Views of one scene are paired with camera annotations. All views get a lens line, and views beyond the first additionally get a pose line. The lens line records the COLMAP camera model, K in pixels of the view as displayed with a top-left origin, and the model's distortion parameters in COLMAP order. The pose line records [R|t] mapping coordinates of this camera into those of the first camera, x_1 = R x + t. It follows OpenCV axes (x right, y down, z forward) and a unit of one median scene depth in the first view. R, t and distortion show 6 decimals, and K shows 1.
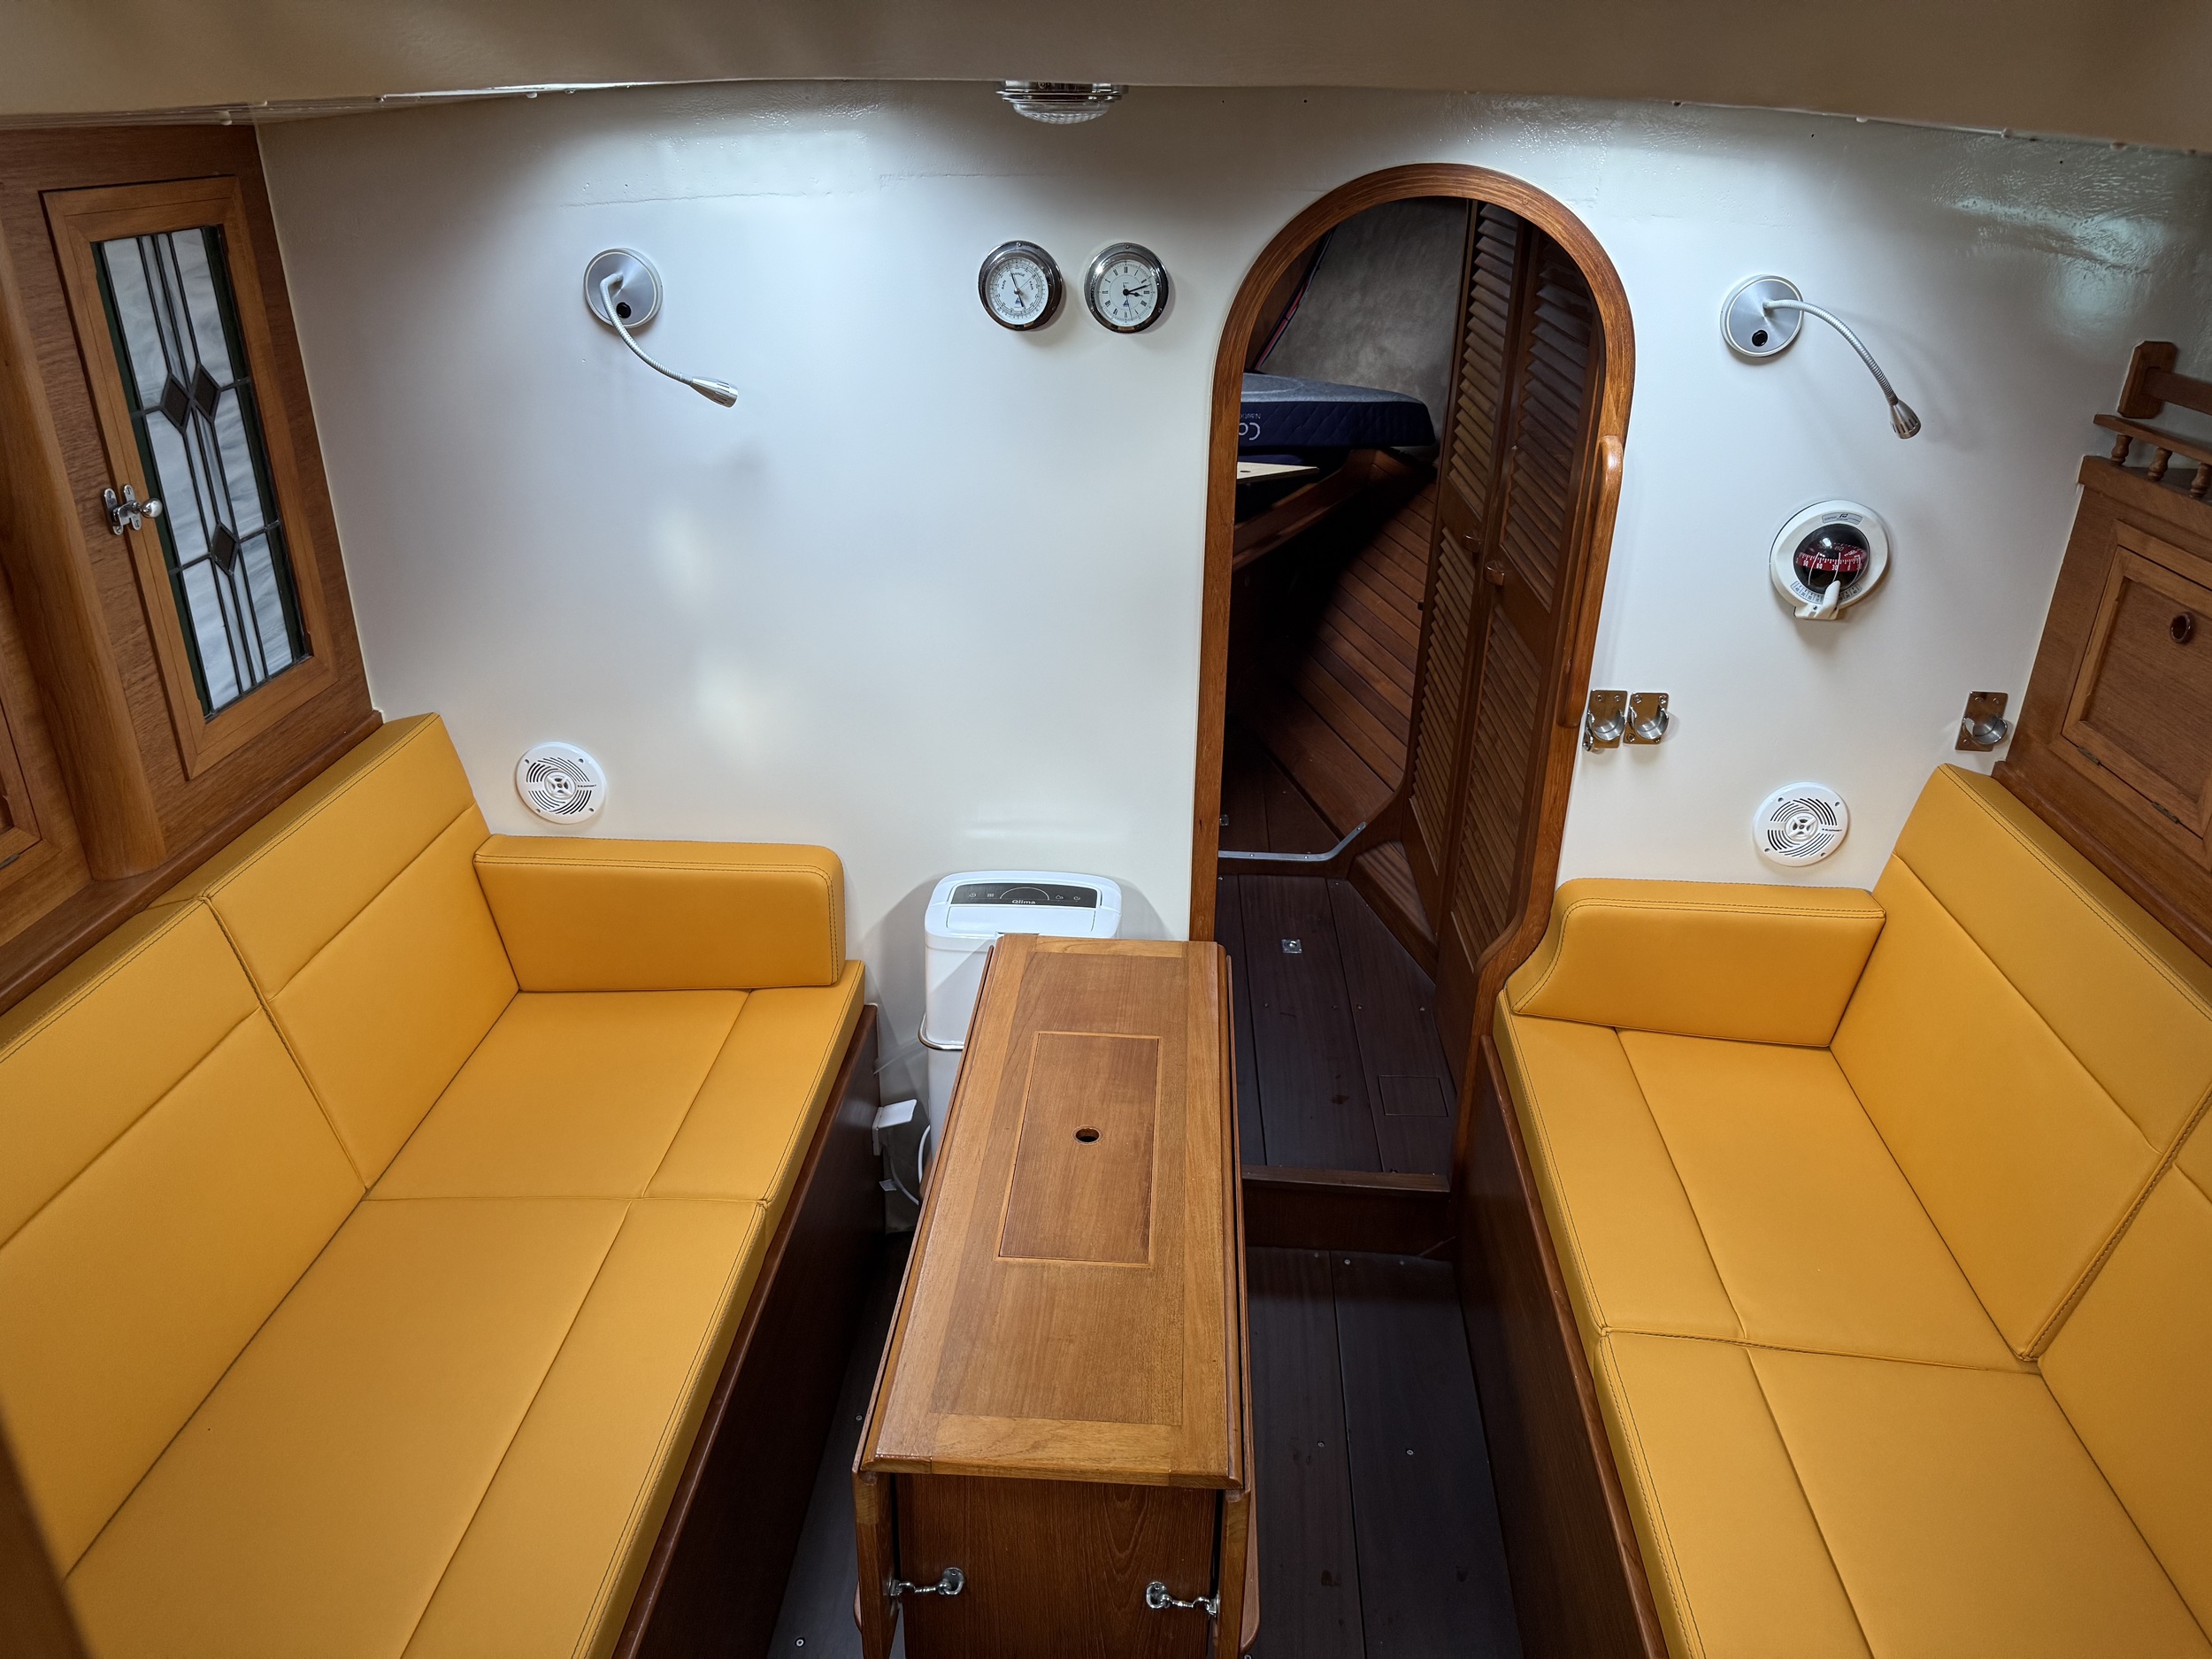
lens RADIAL K [[1594.1, 0, 1097.6], [0, 1594.1, 848.7], [0, 0, 1]] dist [-0.001496, -0.005165]
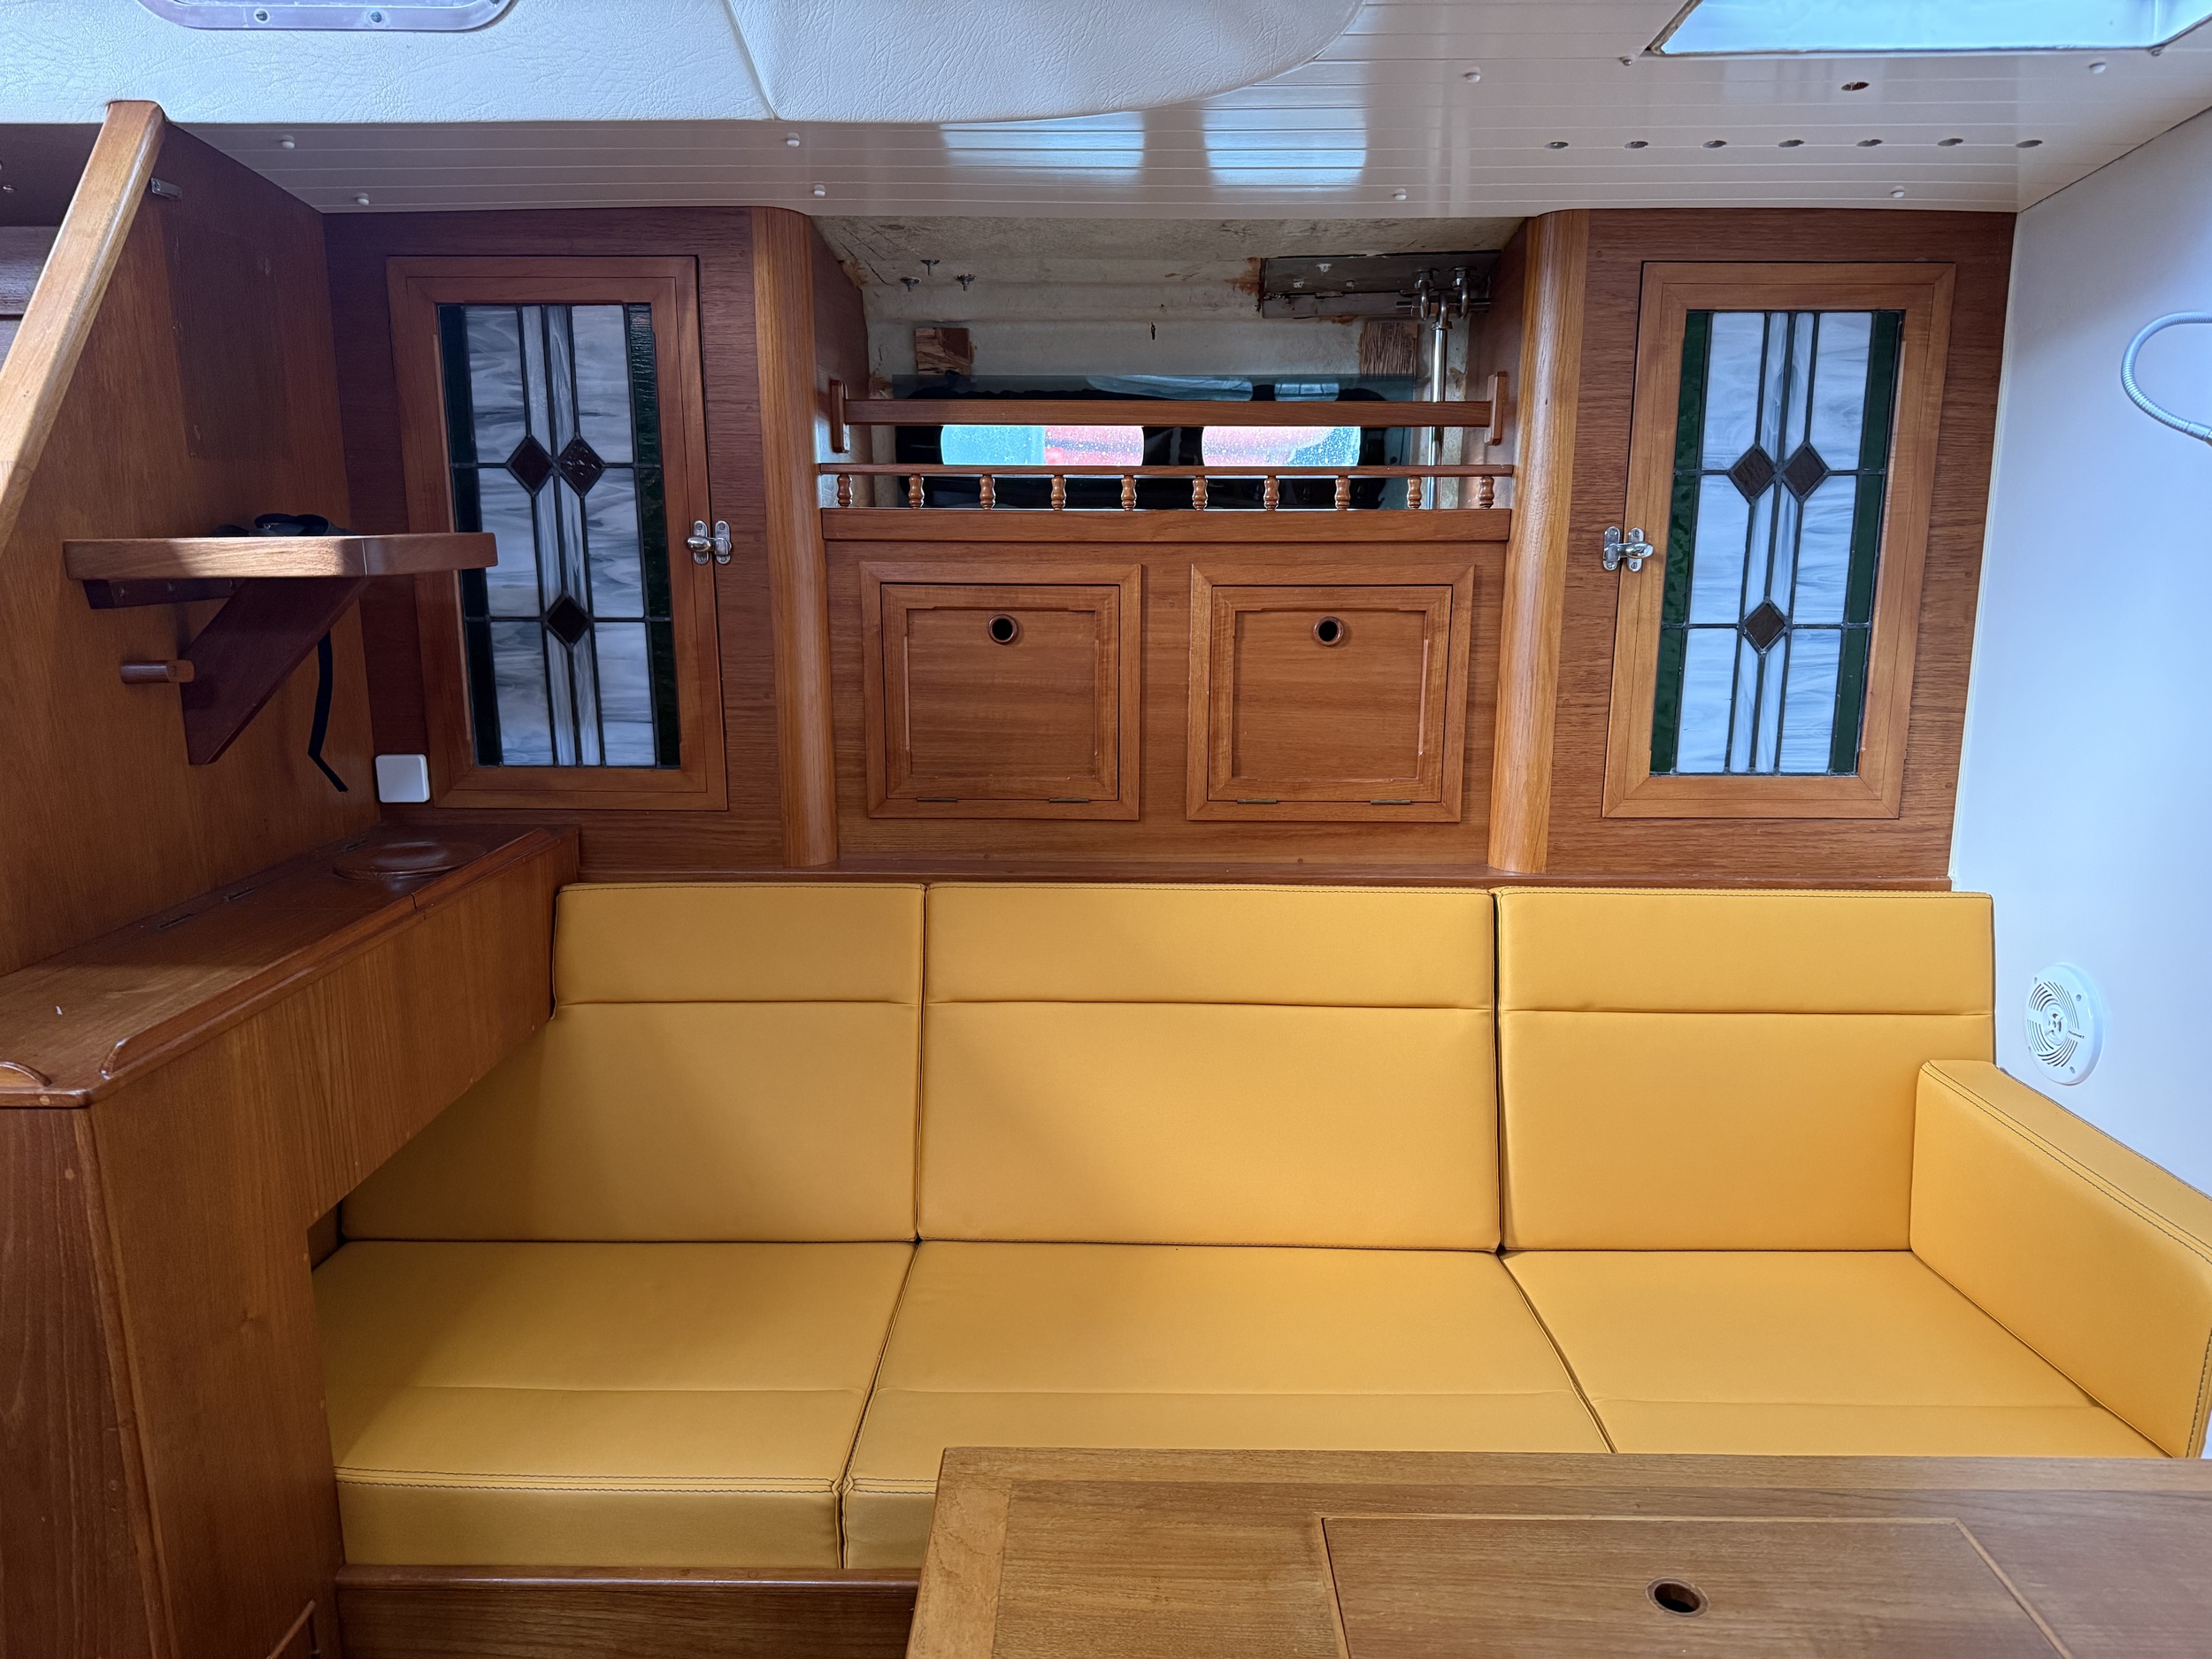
lens RADIAL K [[1594.1, 0, 1097.6], [0, 1594.1, 848.7], [0, 0, 1]] dist [-0.001496, -0.005165]
pose [[0.070882, 0.206713, -0.975831, 0.416601], [-0.429256, 0.889393, 0.157223, -0.045666], [0.900397, 0.407737, 0.151775, 0.547376]]
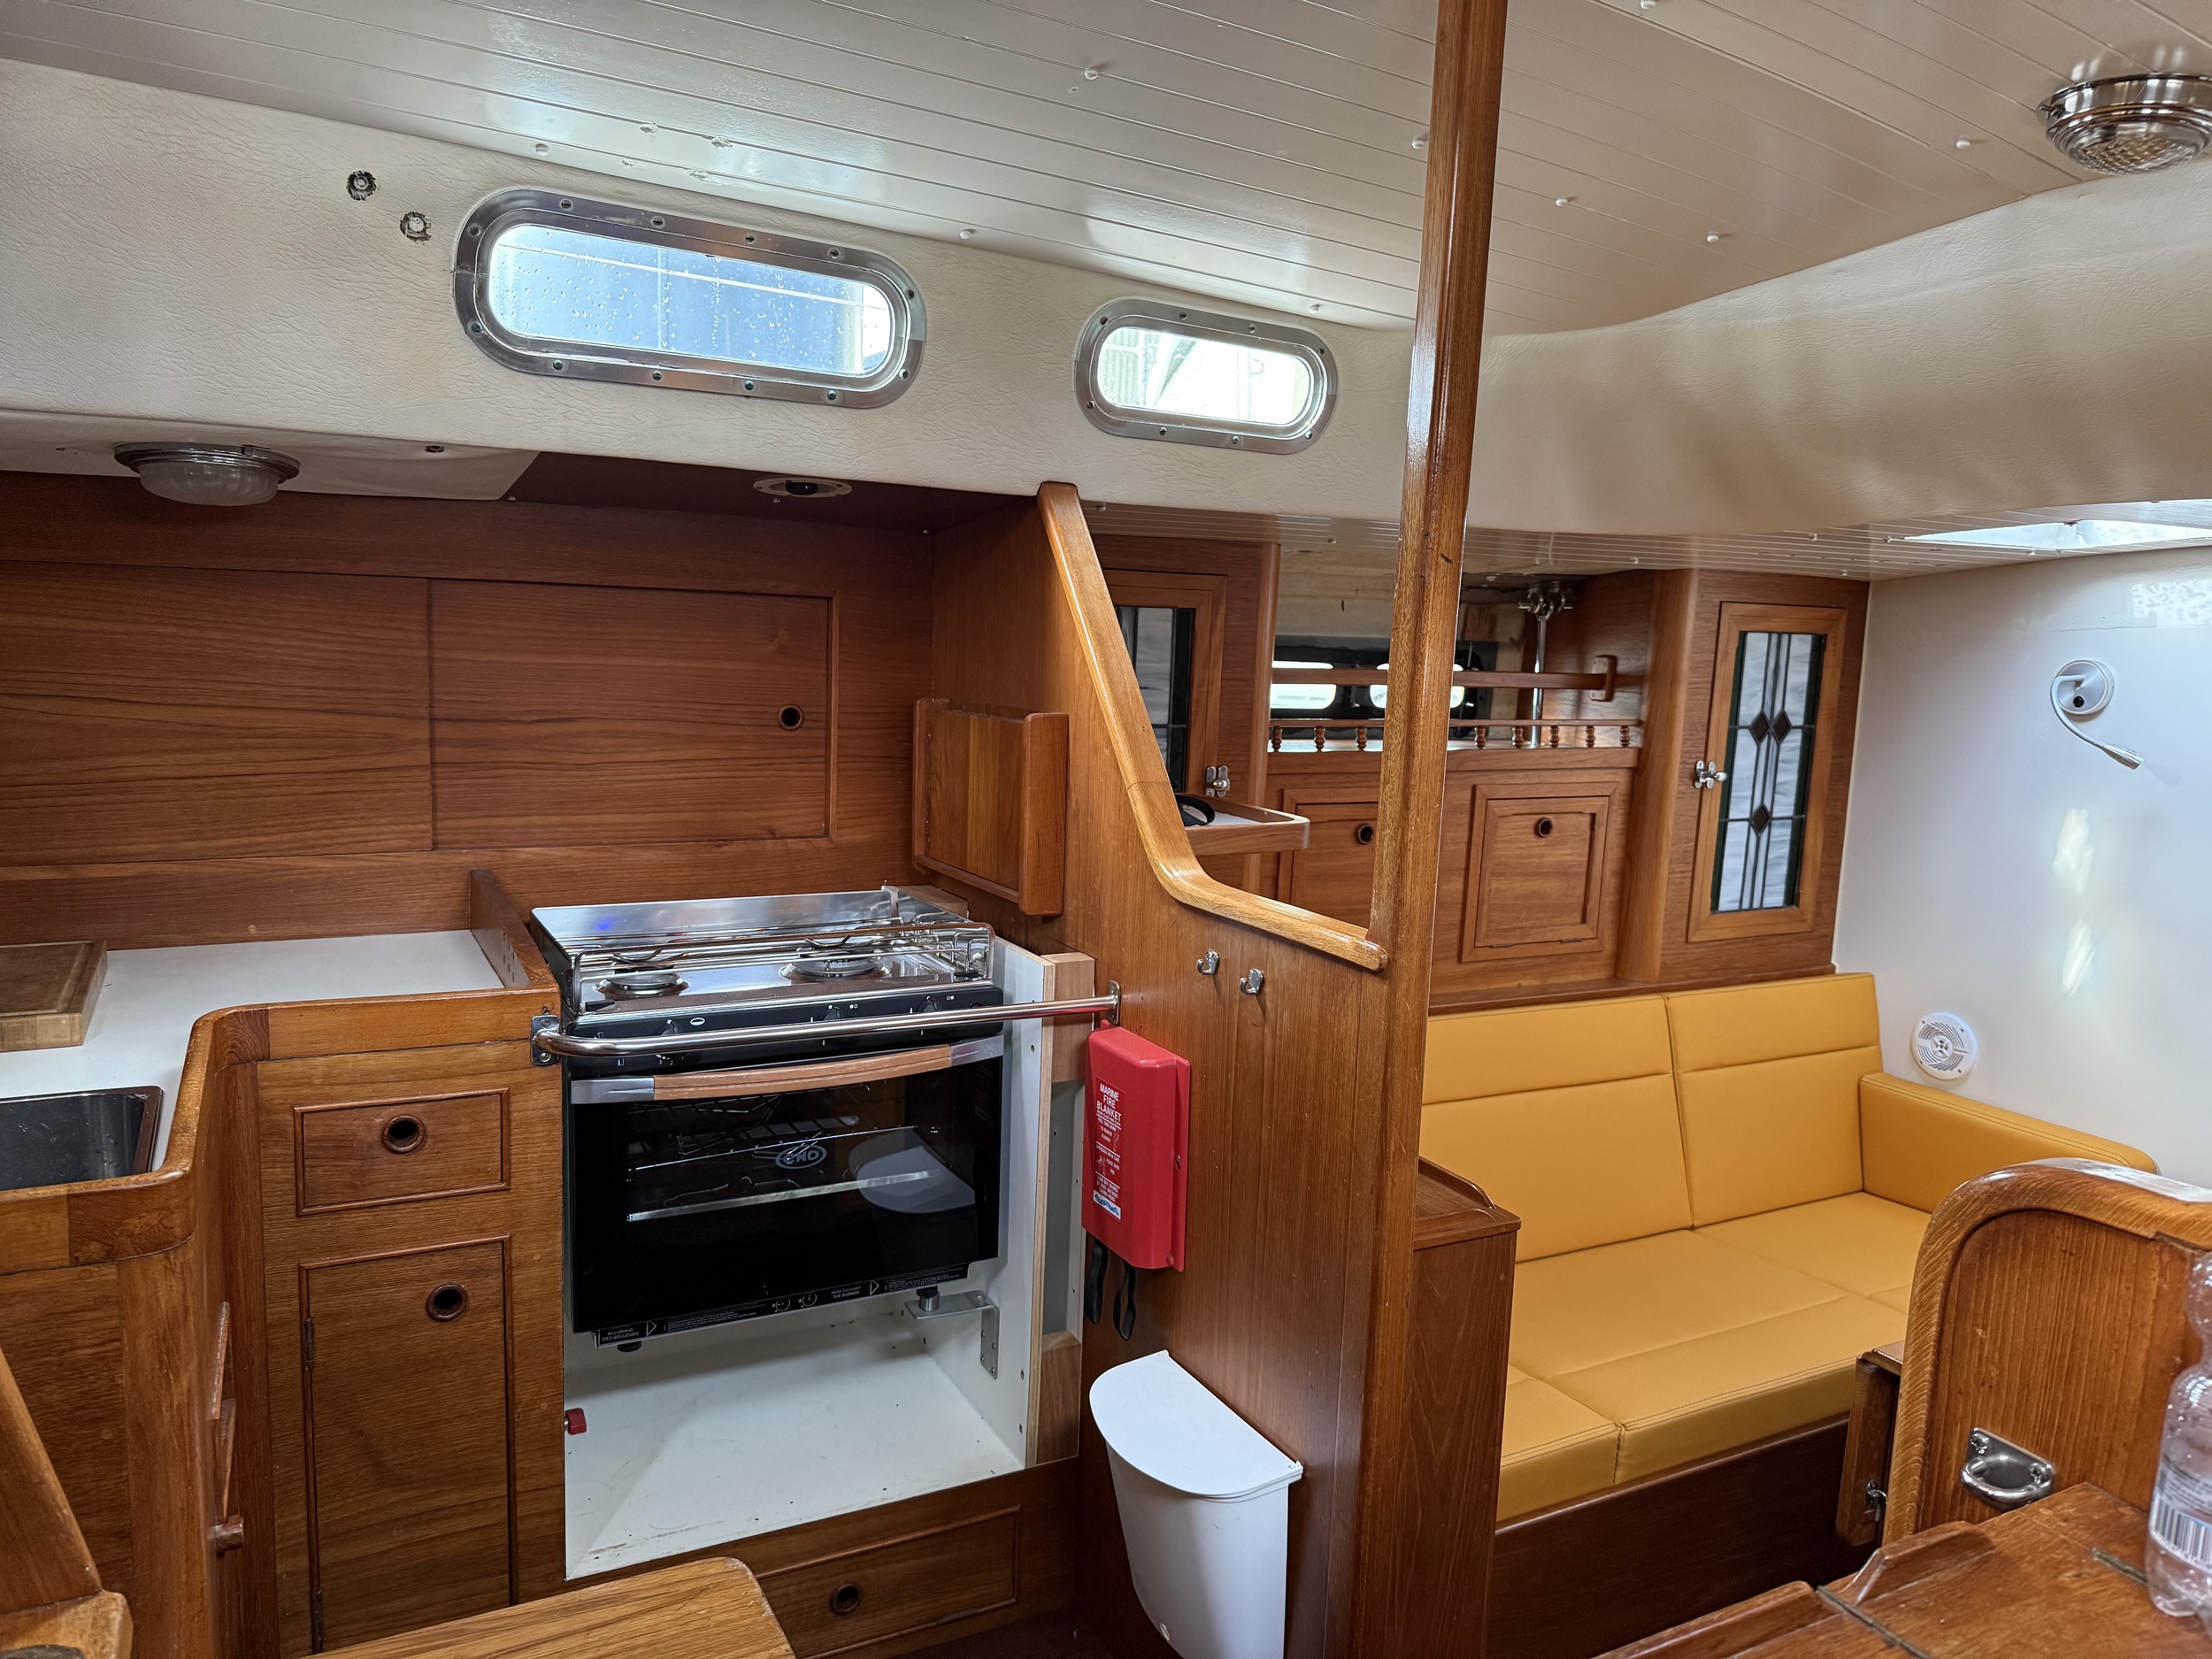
lens RADIAL K [[1549.1, 0, 1071.7], [0, 1549.1, 833.4], [0, 0, 1]] dist [-0.031557, -0.001547]
pose [[0.512847, 0.137329, -0.847425, 0.413207], [-0.399639, 0.911831, -0.094088, 0.249657], [0.759787, 0.386916, 0.522512, -0.329735]]
